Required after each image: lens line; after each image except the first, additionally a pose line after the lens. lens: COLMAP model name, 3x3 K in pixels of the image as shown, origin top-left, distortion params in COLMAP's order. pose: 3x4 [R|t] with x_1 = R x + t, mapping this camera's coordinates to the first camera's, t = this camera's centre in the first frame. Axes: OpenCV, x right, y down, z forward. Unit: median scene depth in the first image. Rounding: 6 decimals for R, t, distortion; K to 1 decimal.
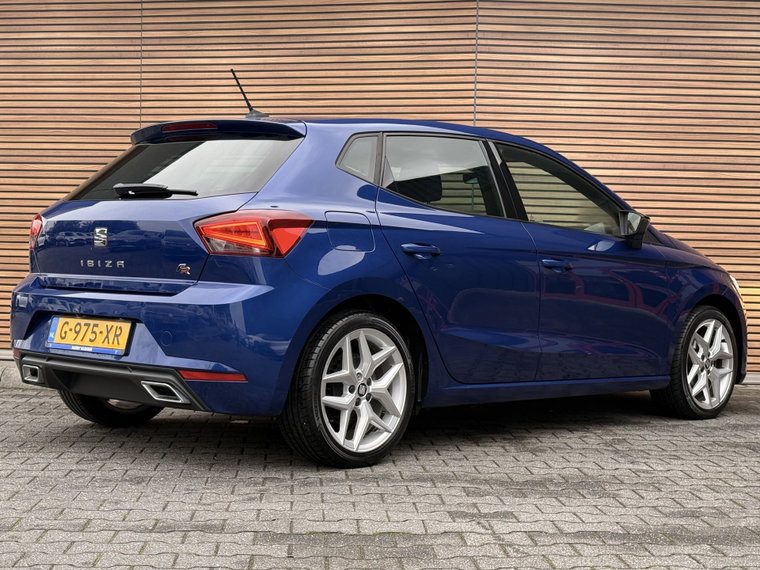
lens RADIAL K [[1271.4, 0, 380.0], [0, 1271.4, 285.0], [0, 0, 1]] dist [0.088394, 0.106663]
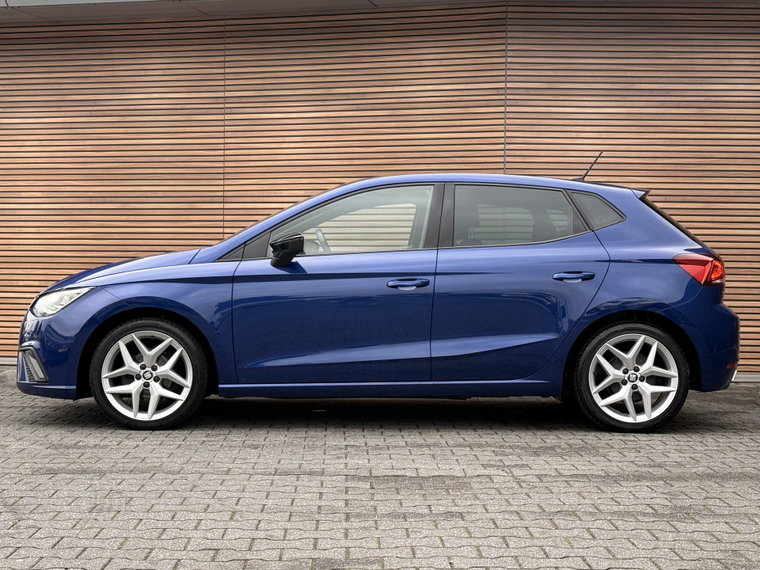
lens RADIAL K [[1271.4, 0, 380.0], [0, 1271.4, 285.0], [0, 0, 1]] dist [0.088394, 0.106663]
pose [[0.999398, -0.011434, -0.032768, -0.007748], [0.011000, 0.999850, -0.013379, -0.000529], [0.032916, 0.013011, 0.999373, -0.329166]]
